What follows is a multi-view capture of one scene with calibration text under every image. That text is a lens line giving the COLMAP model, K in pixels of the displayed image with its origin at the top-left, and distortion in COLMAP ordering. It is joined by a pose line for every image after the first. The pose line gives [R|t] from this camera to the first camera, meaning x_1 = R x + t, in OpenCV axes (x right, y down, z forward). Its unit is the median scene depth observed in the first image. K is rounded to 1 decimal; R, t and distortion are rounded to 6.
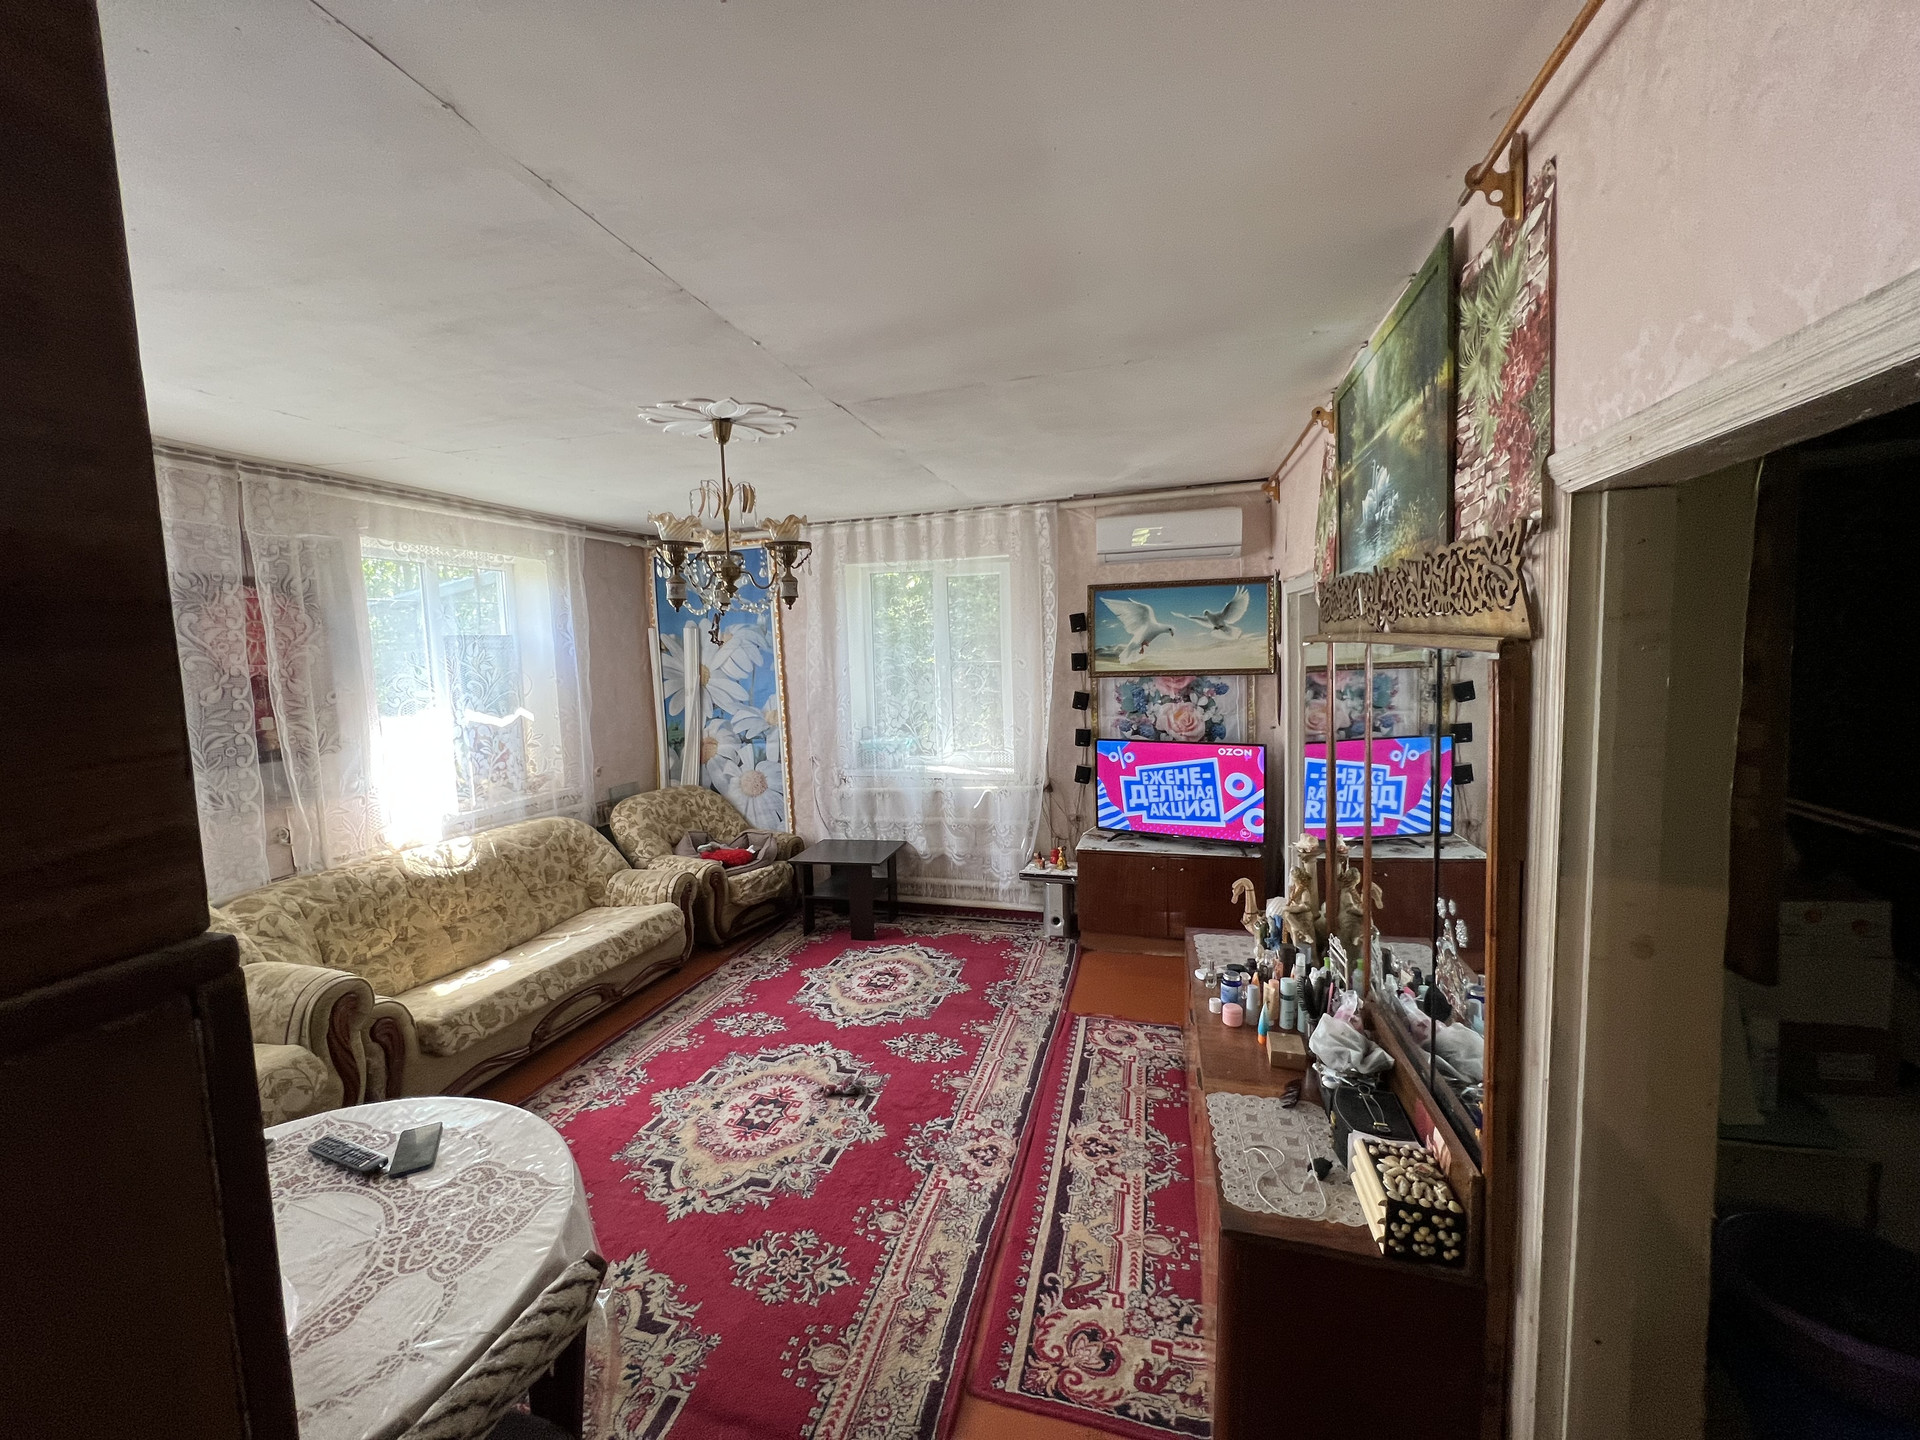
lens RADIAL K [[762.3, 0, 957.3], [0, 762.3, 714.8], [0, 0, 1]] dist [0.000011, -0.000002]
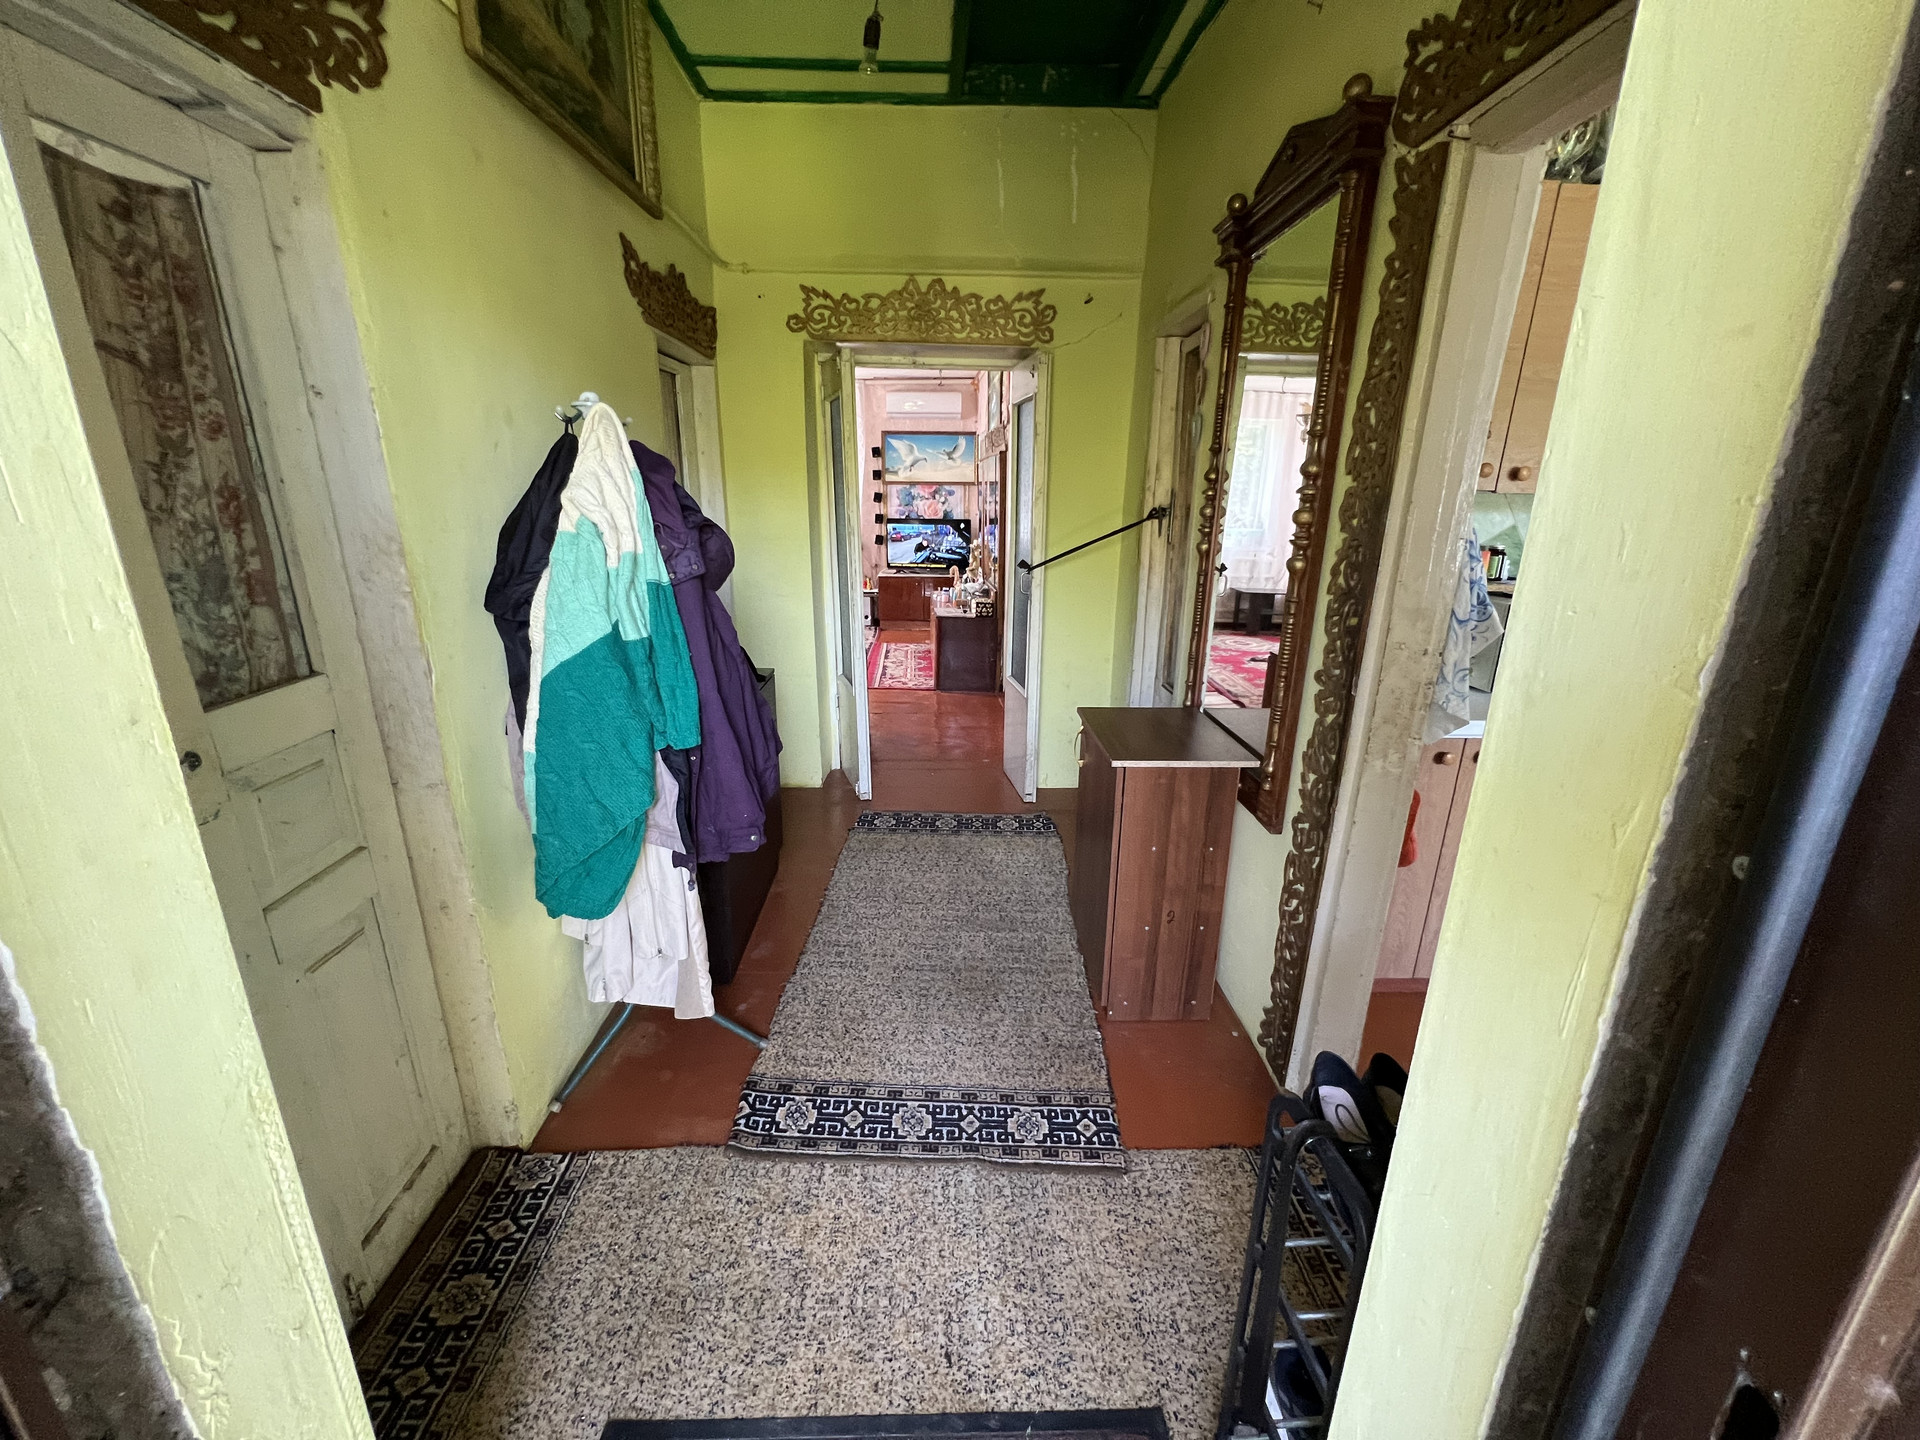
lens RADIAL K [[762.3, 0, 956.6], [0, 762.3, 721.2], [0, 0, 1]] dist [0.000011, -0.000002]
pose [[0.954040, -0.051245, 0.295264, -0.224745], [-0.008683, 0.980130, 0.198165, 0.144300], [-0.299552, -0.191621, 0.934639, -0.864535]]
